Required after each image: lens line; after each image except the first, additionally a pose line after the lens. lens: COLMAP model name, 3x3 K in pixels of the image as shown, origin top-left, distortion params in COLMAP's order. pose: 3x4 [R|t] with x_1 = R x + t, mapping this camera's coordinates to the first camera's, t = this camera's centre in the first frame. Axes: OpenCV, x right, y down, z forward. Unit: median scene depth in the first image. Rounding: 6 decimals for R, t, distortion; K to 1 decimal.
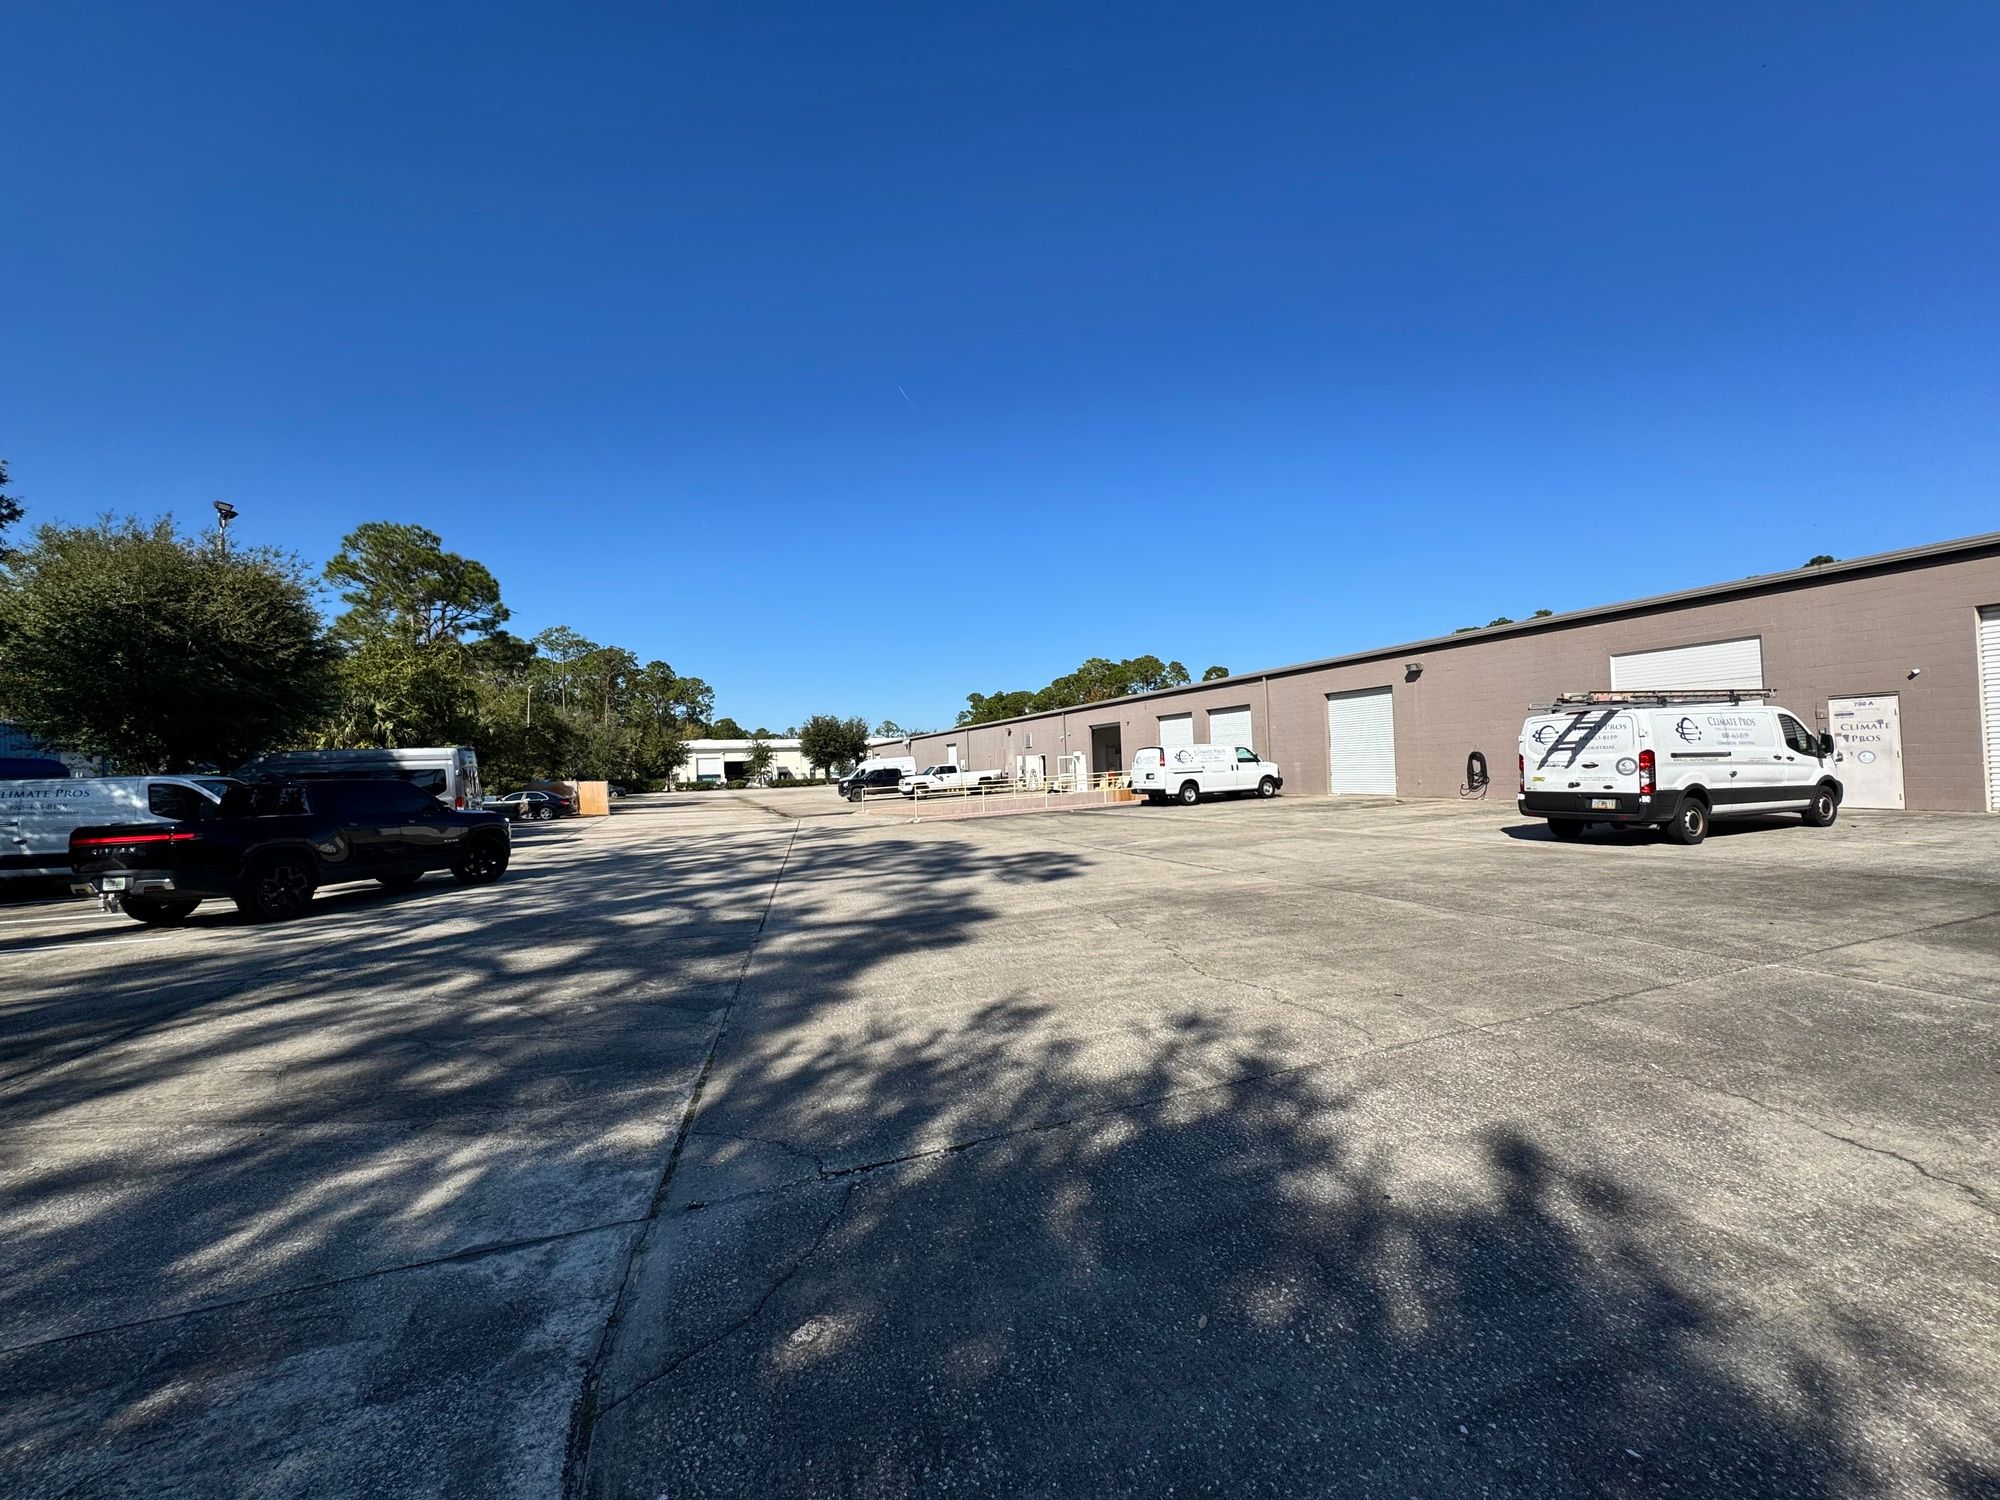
lens RADIAL K [[793.0, 0, 1000.0], [0, 793.0, 750.0], [0, 0, 1]] dist [-0.004202, 0.000502]
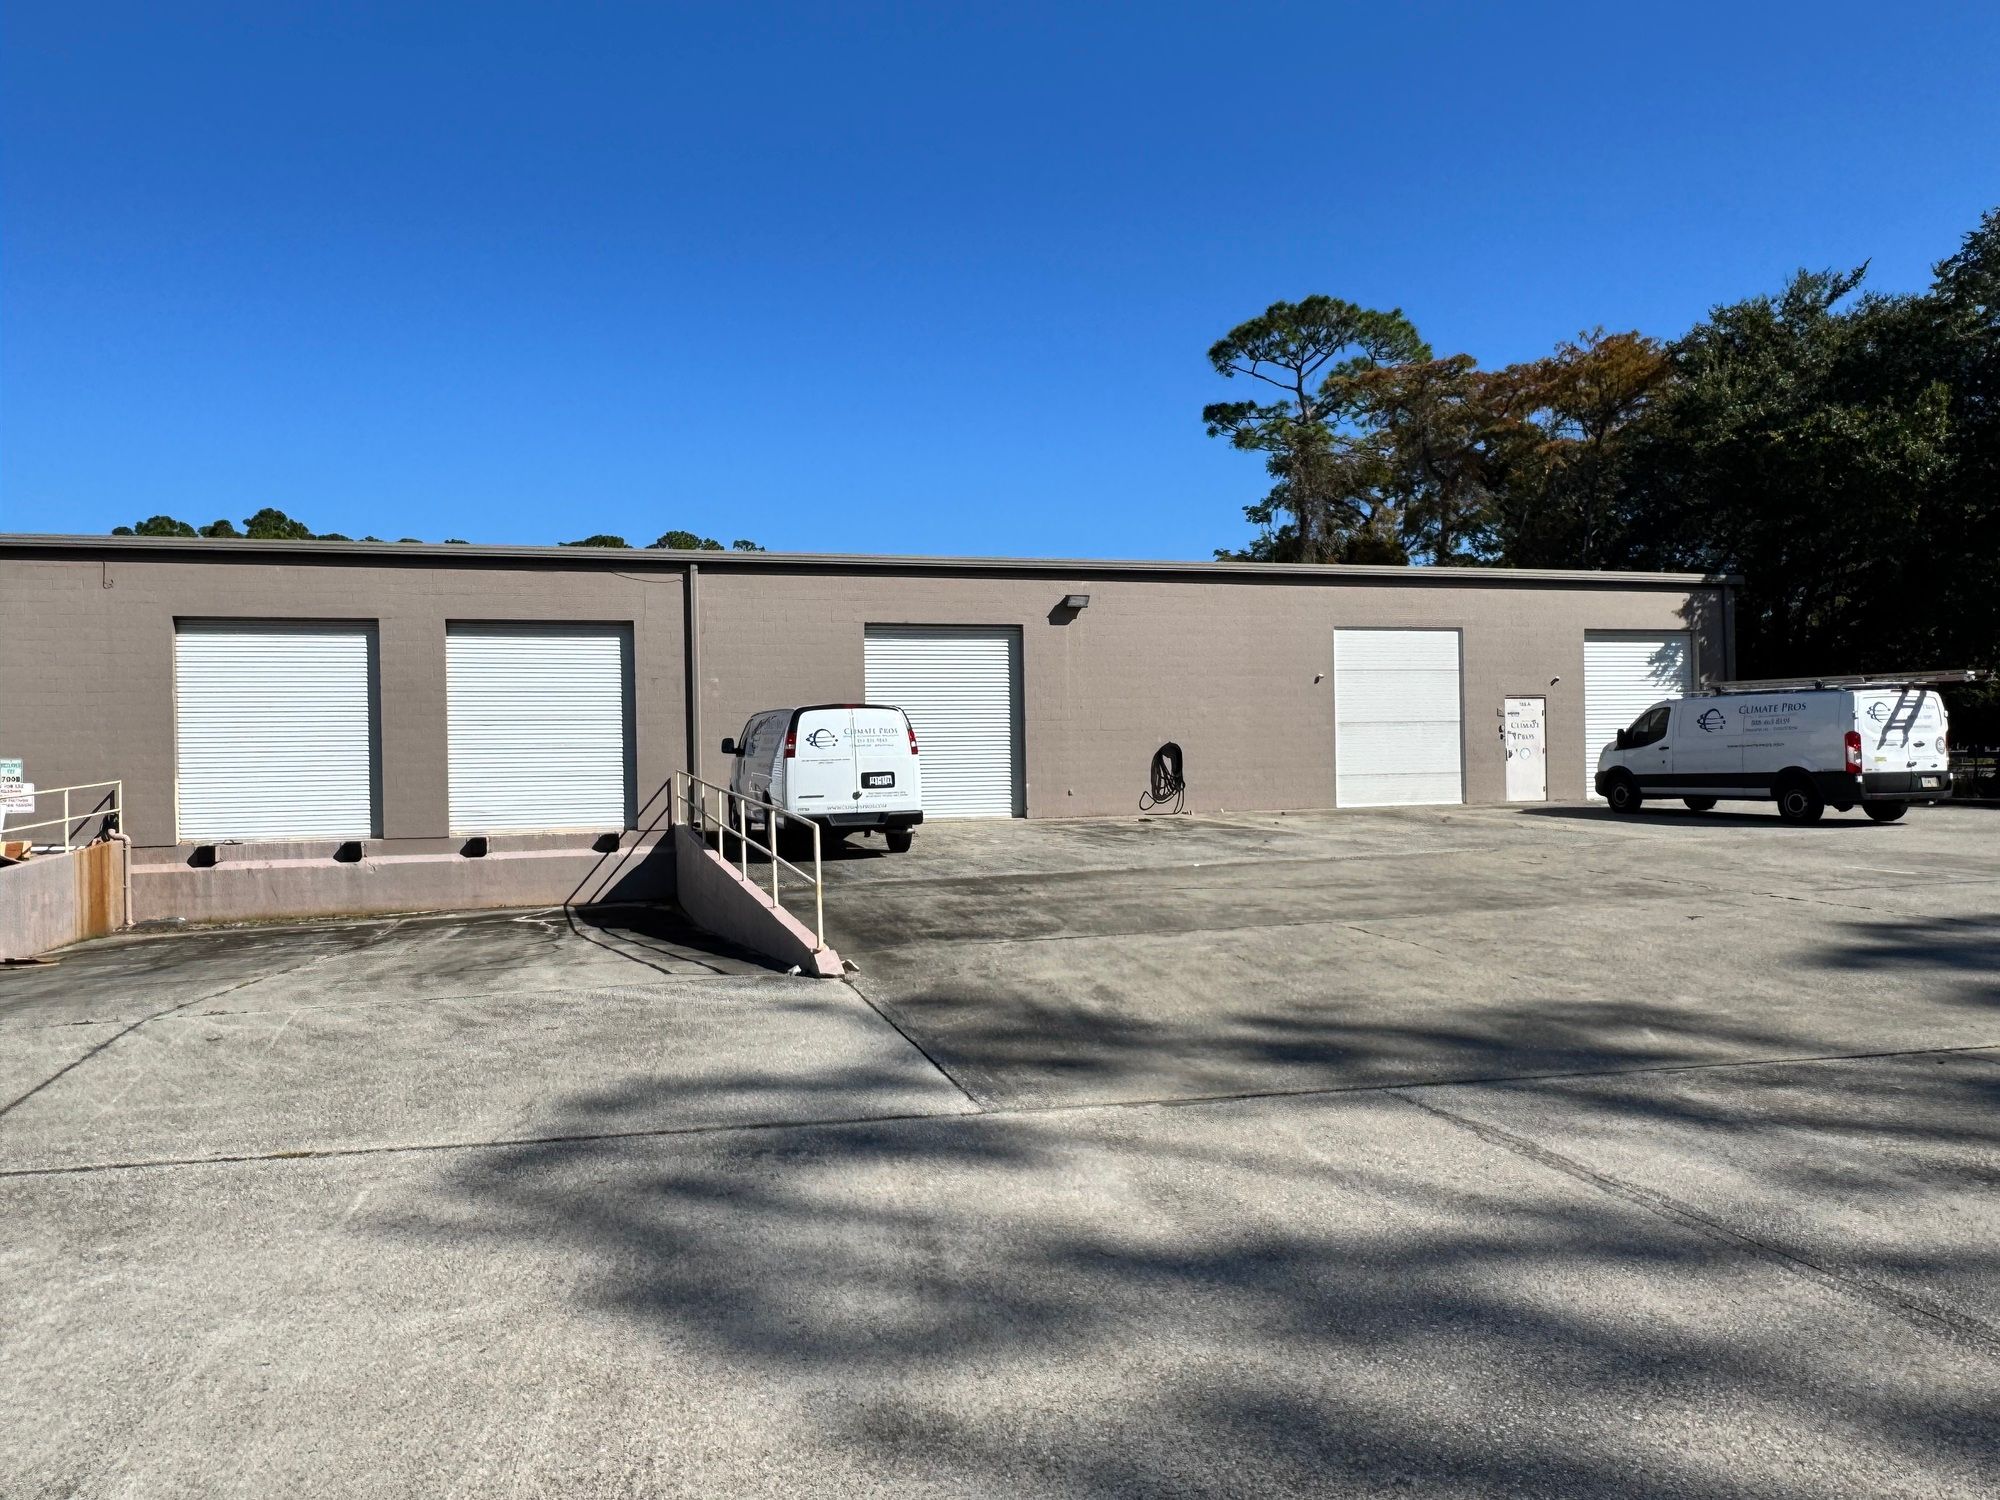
lens RADIAL K [[1347.2, 0, 1000.0], [0, 1347.2, 750.0], [0, 0, 1]] dist [-0.001625, 0.000038]
pose [[0.085066, 0.034646, 0.995773, -1.022518], [-0.007986, 0.999387, -0.034089, 0.091917], [-0.996343, -0.005053, 0.085291, 1.972949]]
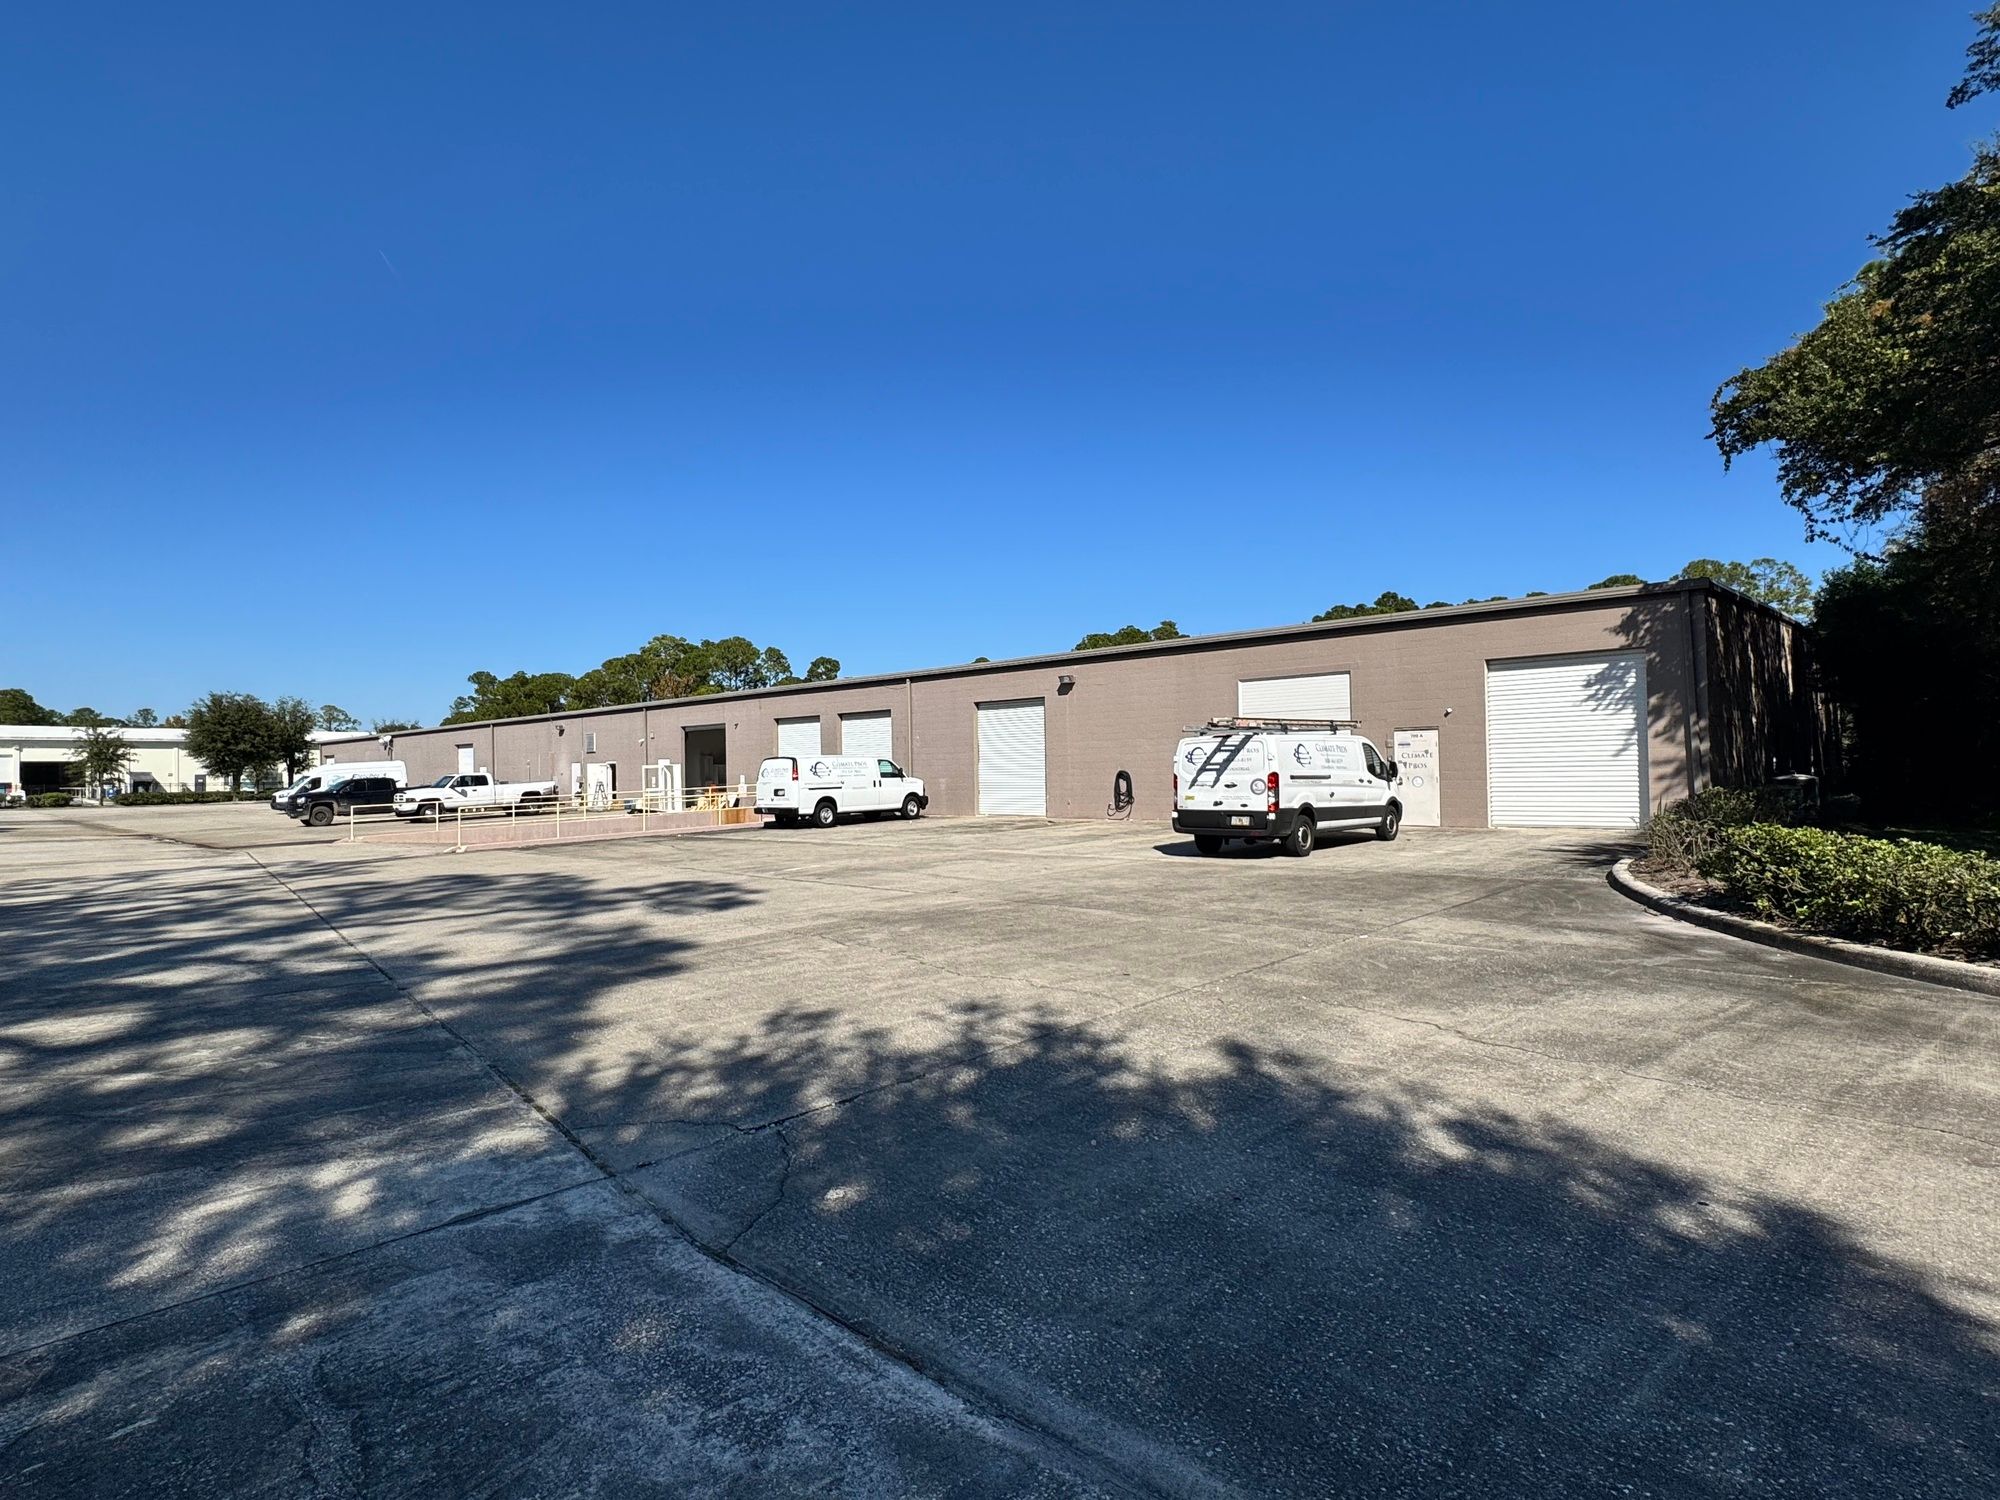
lens RADIAL K [[1027.2, 0, 1000.0], [0, 1027.2, 750.0], [0, 0, 1]] dist [-0.004110, -0.000612]
pose [[0.902023, 0.028956, 0.430715, -0.142024], [-0.024460, 0.999573, -0.015975, 0.001331], [-0.430994, 0.003874, 0.902347, -0.128351]]
